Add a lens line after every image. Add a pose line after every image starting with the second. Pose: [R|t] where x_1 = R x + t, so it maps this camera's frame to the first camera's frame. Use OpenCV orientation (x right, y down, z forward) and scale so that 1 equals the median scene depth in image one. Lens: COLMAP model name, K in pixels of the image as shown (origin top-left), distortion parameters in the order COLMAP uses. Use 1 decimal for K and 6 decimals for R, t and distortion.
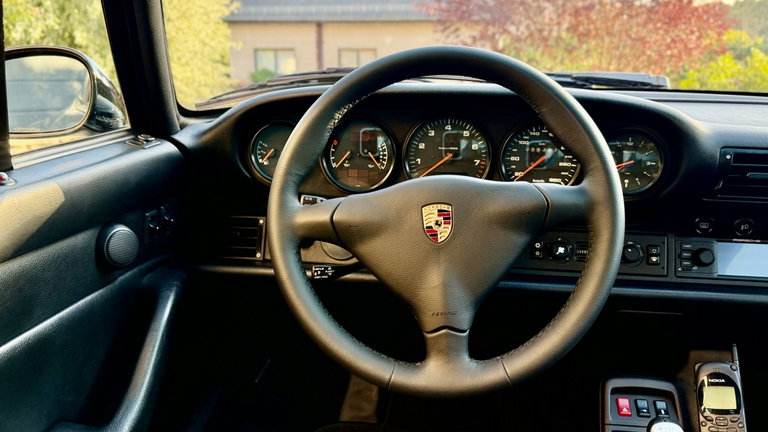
lens RADIAL K [[607.6, 0, 389.3], [0, 607.6, 220.8], [0, 0, 1]] dist [0.091658, -0.138421]
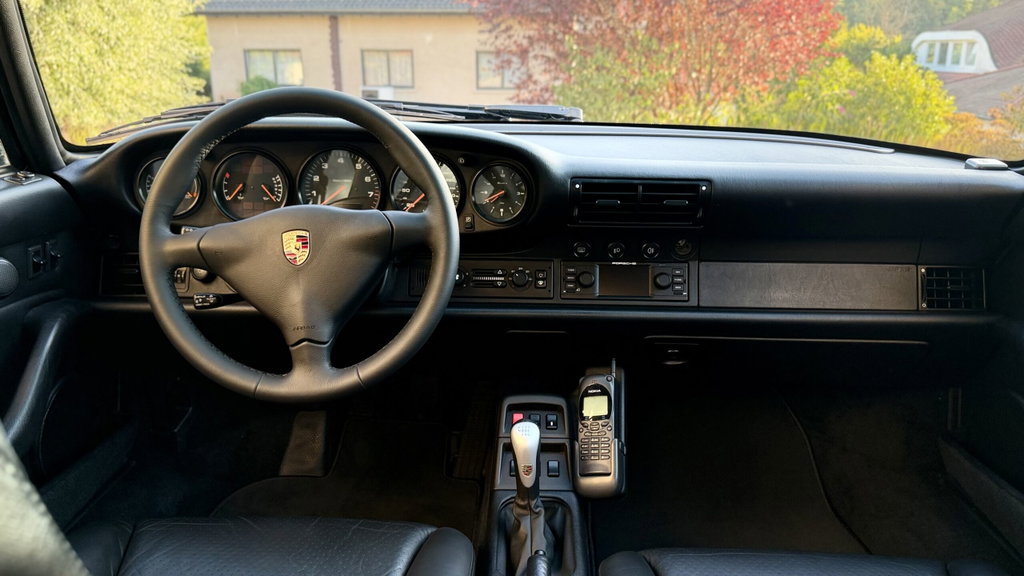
lens RADIAL K [[810.2, 0, 523.0], [0, 810.2, 294.3], [0, 0, 1]] dist [0.091658, -0.138421]
pose [[0.995160, -0.027956, 0.094210, 0.274533], [0.026171, 0.999455, 0.020127, 0.054957], [-0.094721, -0.017564, 0.995349, -0.415828]]
